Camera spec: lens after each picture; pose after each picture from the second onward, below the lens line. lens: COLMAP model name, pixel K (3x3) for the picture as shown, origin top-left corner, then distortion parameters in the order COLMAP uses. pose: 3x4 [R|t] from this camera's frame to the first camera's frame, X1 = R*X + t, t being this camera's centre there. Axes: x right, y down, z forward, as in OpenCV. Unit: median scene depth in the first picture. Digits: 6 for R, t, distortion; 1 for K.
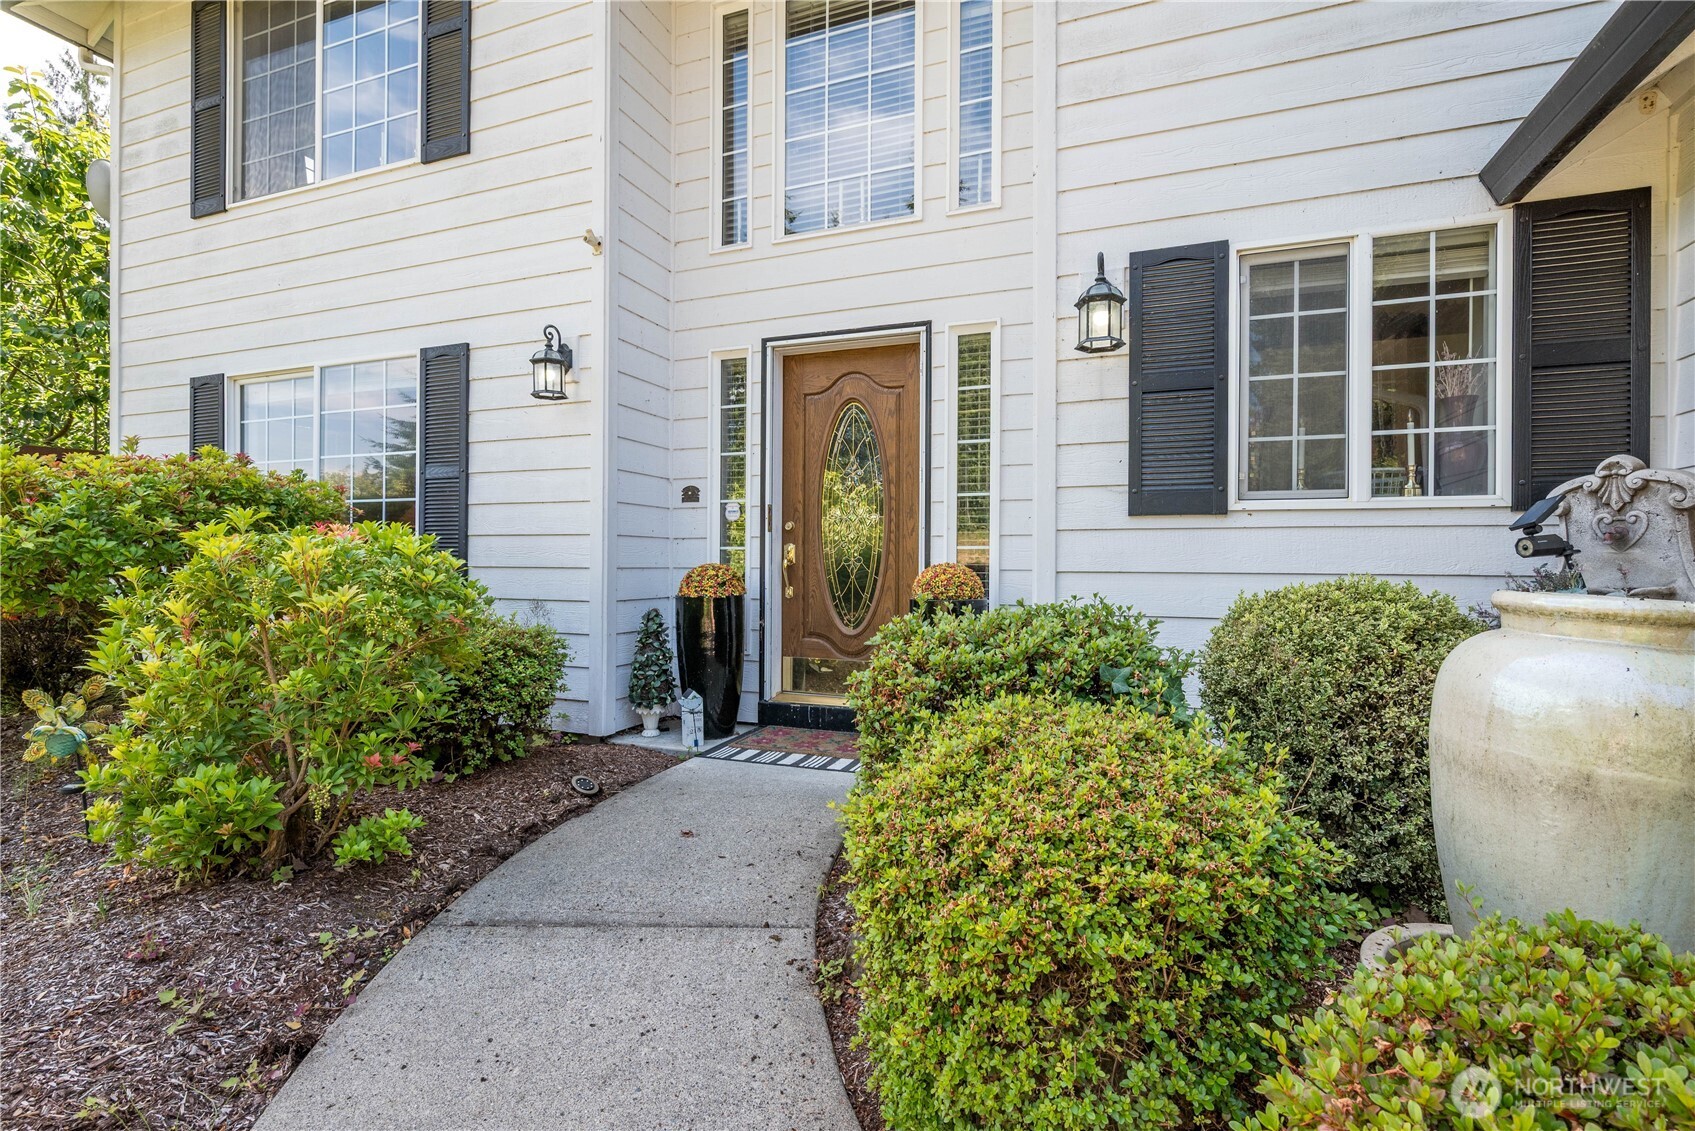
lens RADIAL K [[768.9, 0, 851.4], [0, 768.9, 561.4], [0, 0, 1]] dist [0.000365, -0.000297]
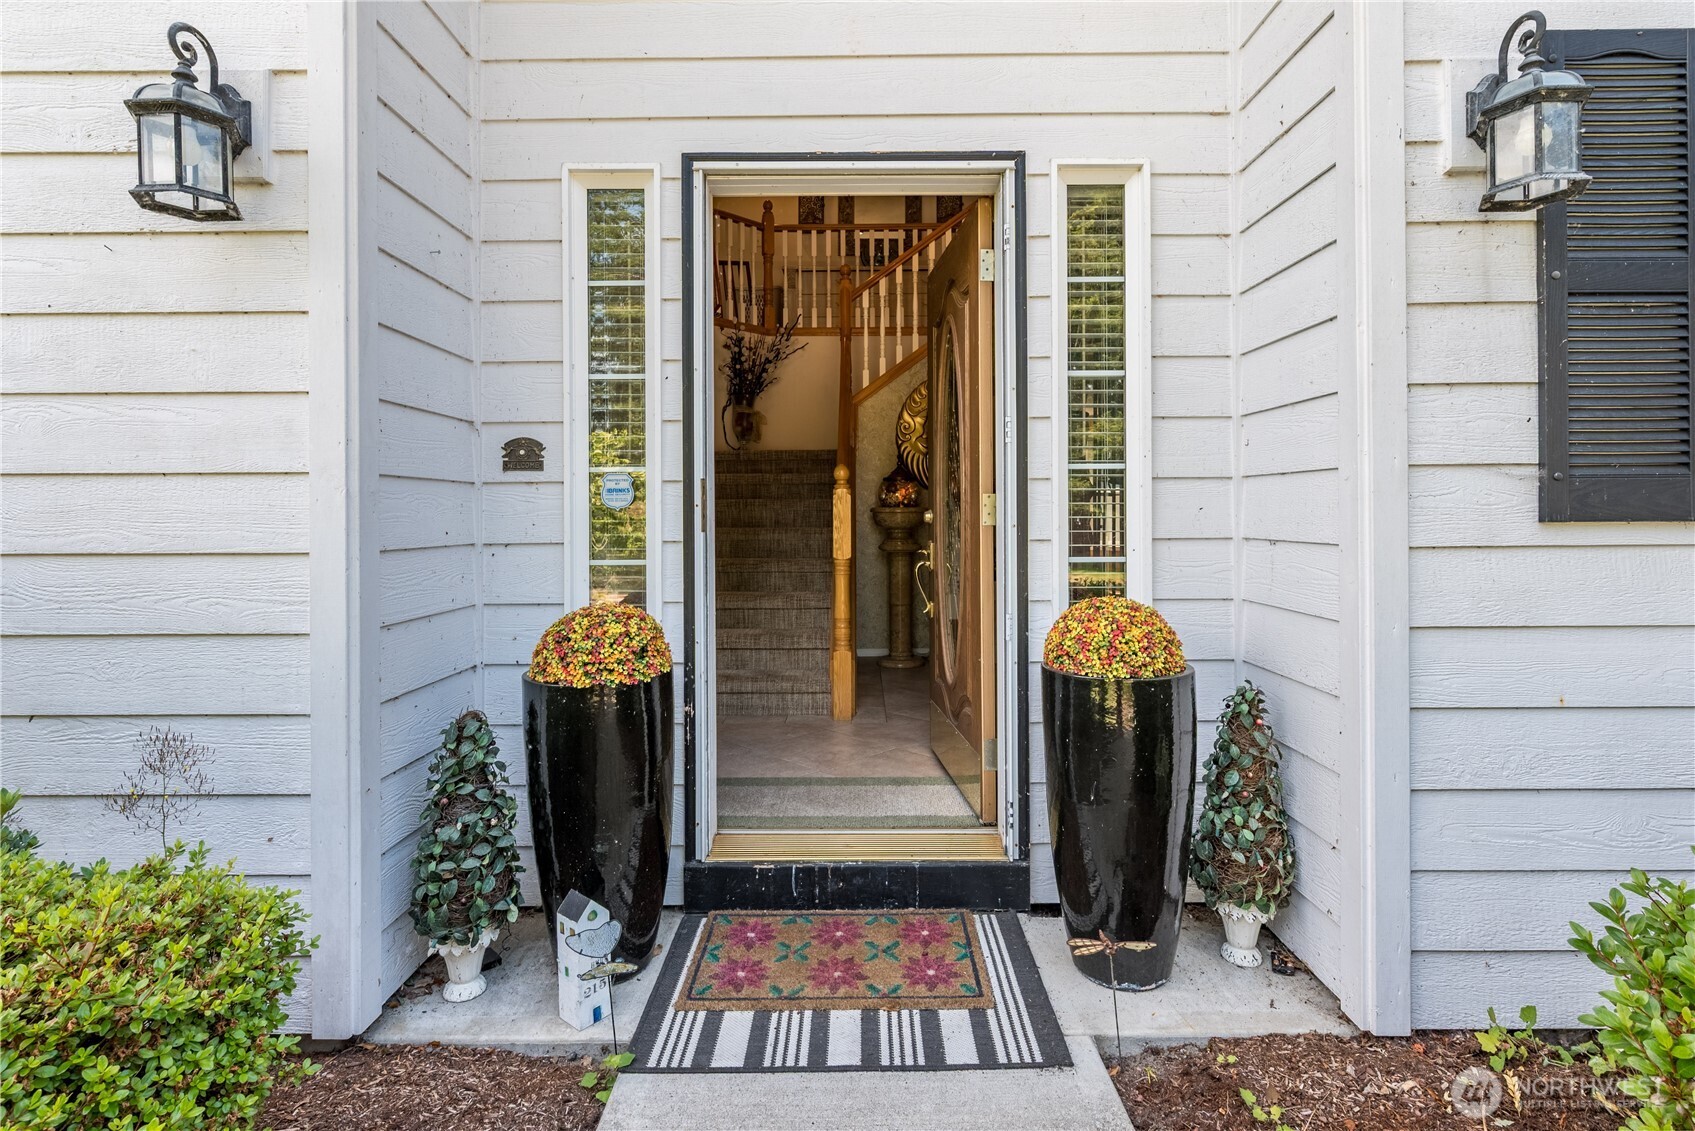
lens RADIAL K [[833.6, 0, 849.7], [0, 833.6, 513.9], [0, 0, 1]] dist [0.002192, 0.001716]
pose [[0.936343, -0.010527, 0.350928, -0.223278], [0.010285, 0.999944, 0.002551, -0.054121], [-0.350935, 0.001221, 0.936399, 0.472324]]
